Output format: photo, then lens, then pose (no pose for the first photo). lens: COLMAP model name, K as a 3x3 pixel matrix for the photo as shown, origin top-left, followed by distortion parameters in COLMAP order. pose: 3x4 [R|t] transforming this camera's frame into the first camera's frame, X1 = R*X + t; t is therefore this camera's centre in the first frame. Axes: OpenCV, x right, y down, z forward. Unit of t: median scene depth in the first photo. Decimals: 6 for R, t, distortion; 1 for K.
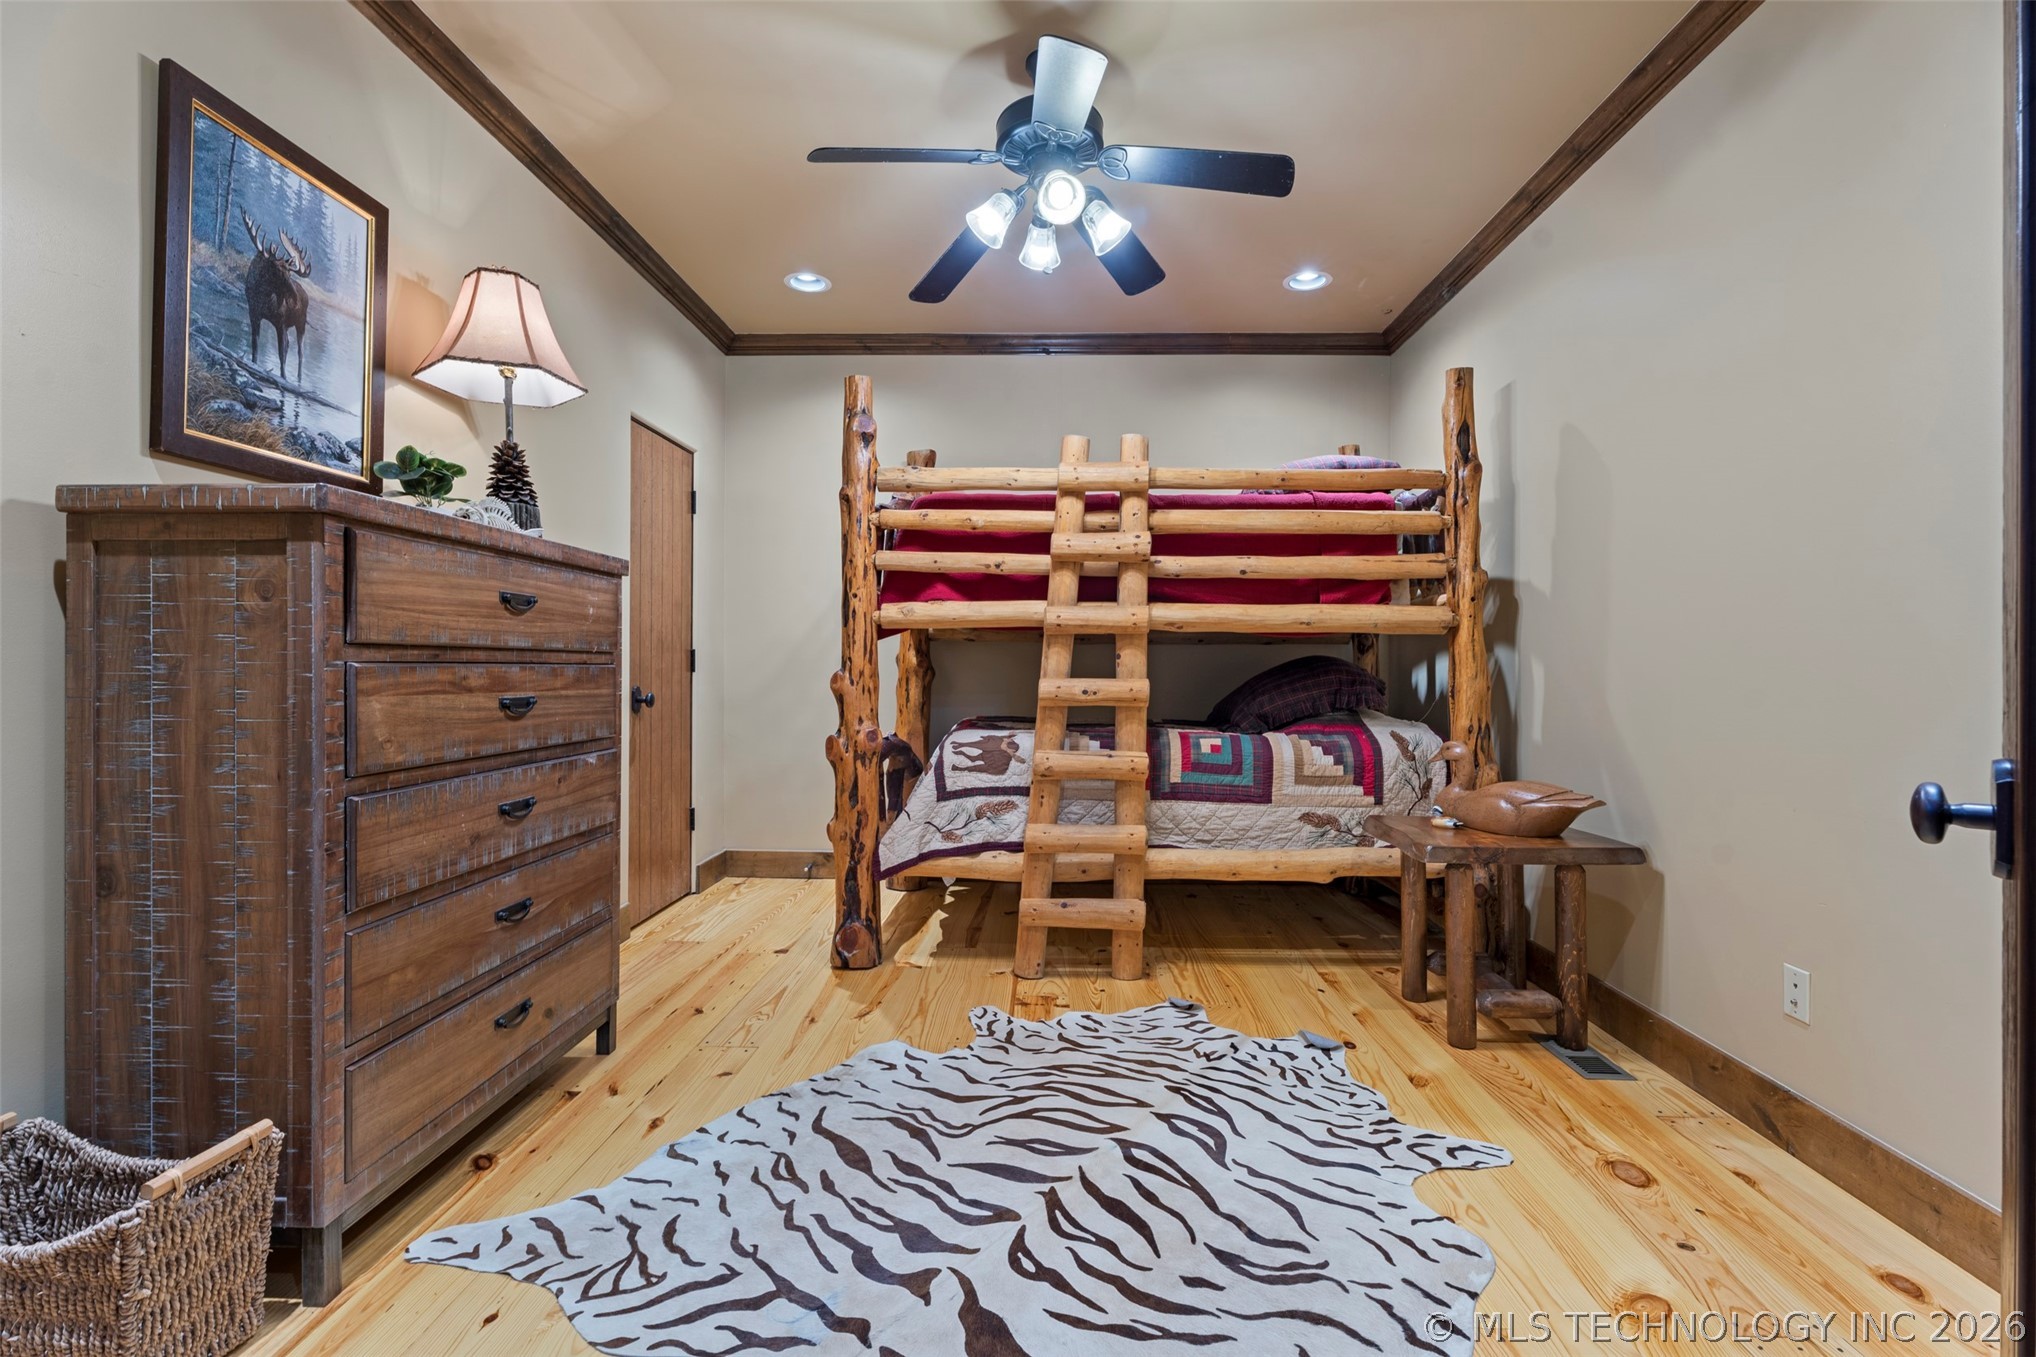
lens RADIAL K [[904.1, 0, 1032.1], [0, 904.1, 668.7], [0, 0, 1]] dist [0.003714, -0.002075]
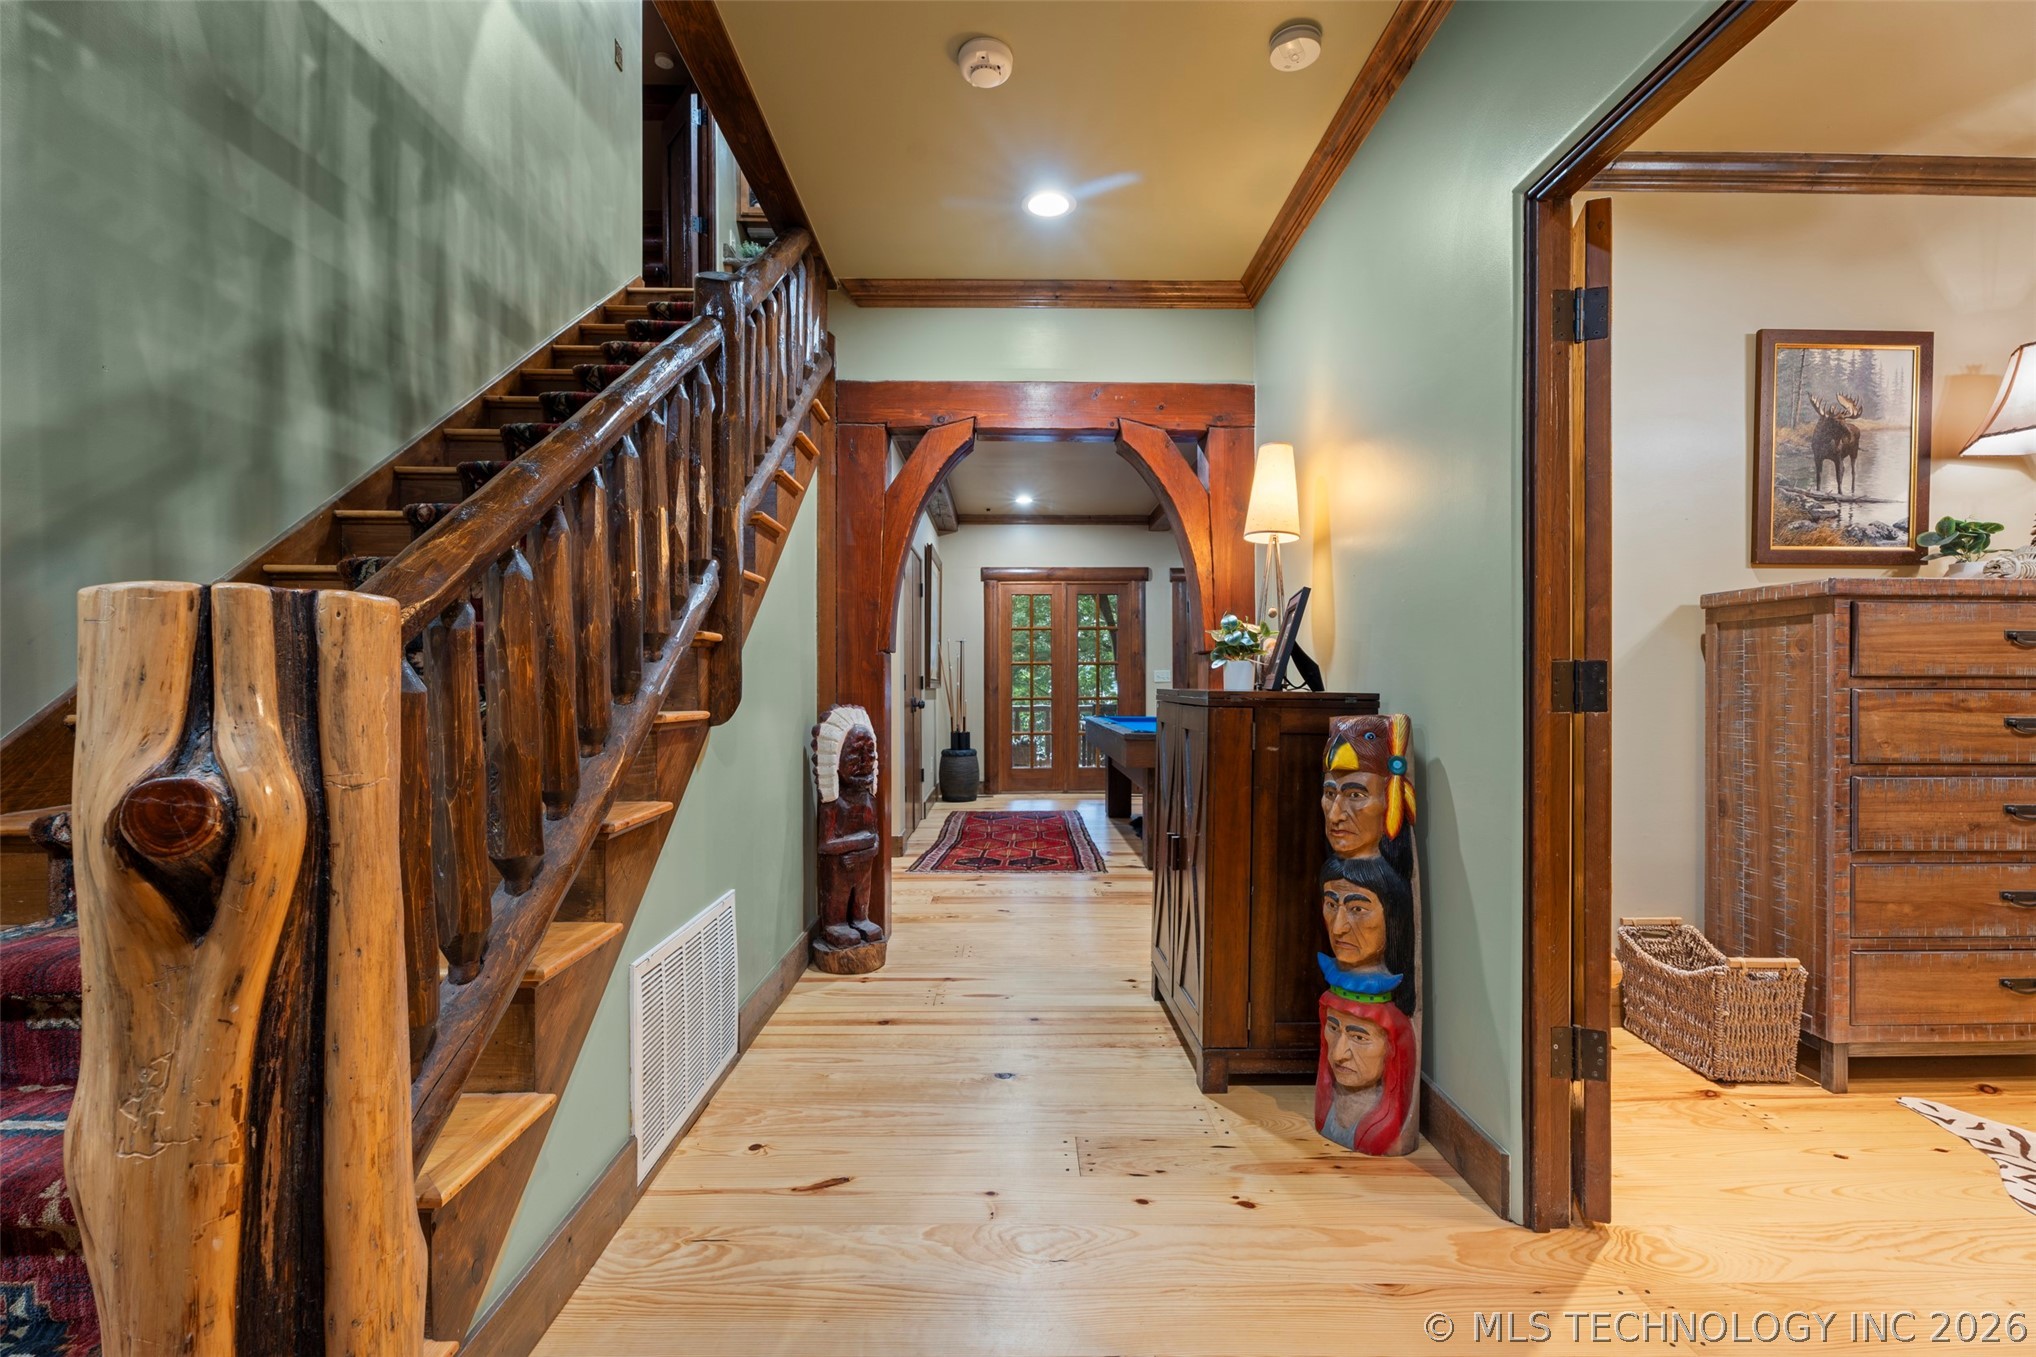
lens RADIAL K [[904.1, 0, 1027.9], [0, 904.1, 684.7], [0, 0, 1]] dist [0.003714, -0.002075]
pose [[0.051938, -0.003518, -0.998644, 0.618282], [-0.005198, 0.999979, -0.003793, -0.000872], [0.998637, 0.005388, 0.051919, -0.420575]]
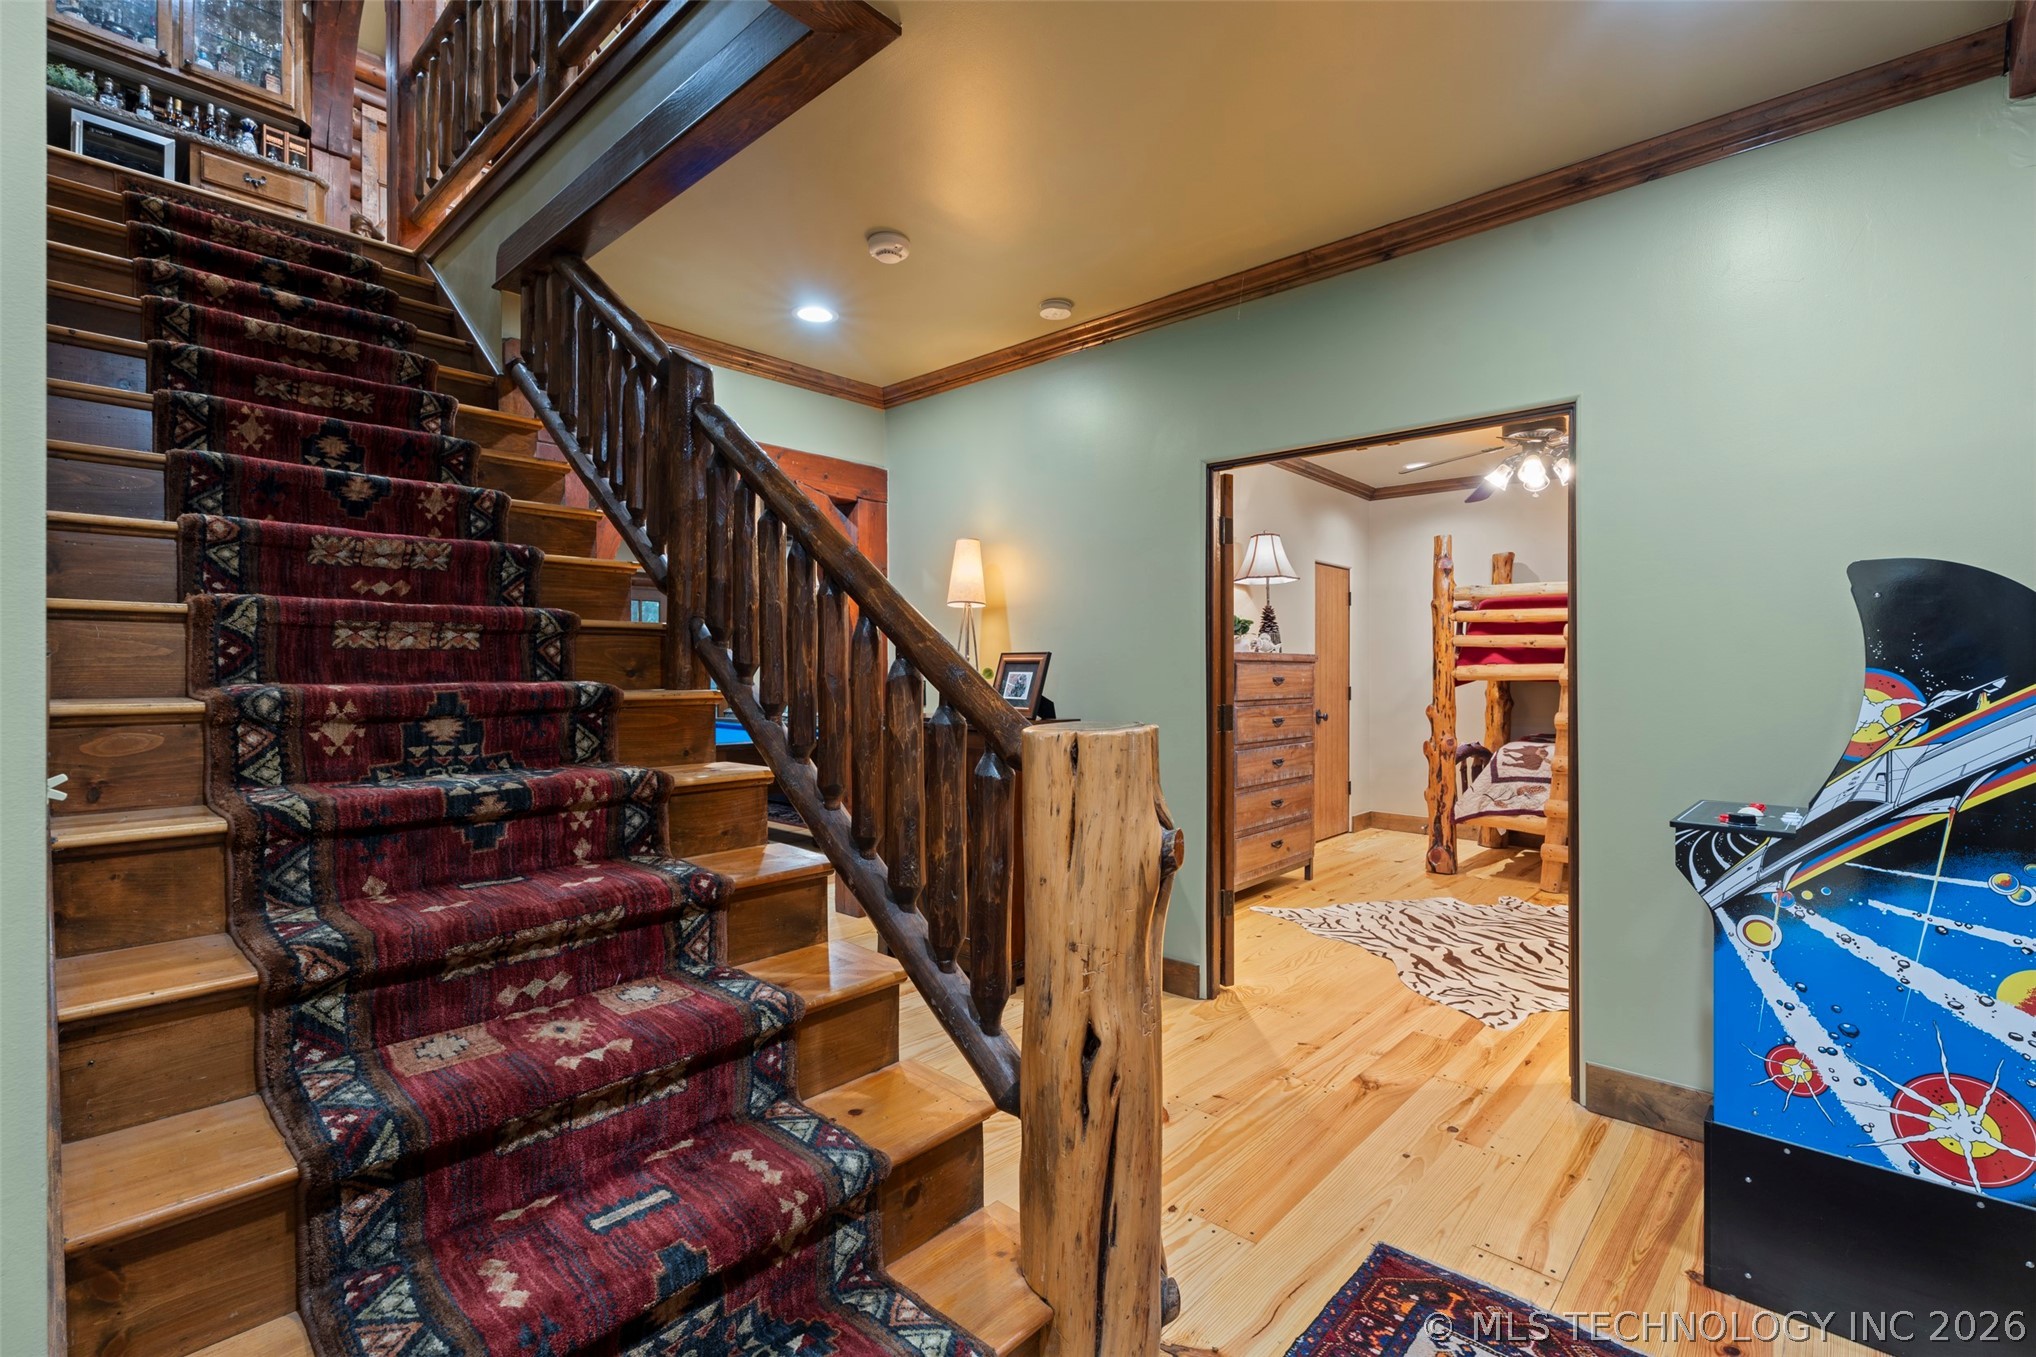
lens RADIAL K [[904.1, 0, 1026.7], [0, 904.1, 671.3], [0, 0, 1]] dist [0.003714, -0.002075]
pose [[0.759013, -0.002122, -0.651072, 0.608362], [-0.000366, 0.999993, -0.003685, -0.100551], [0.651075, 0.003035, 0.759007, -1.540471]]
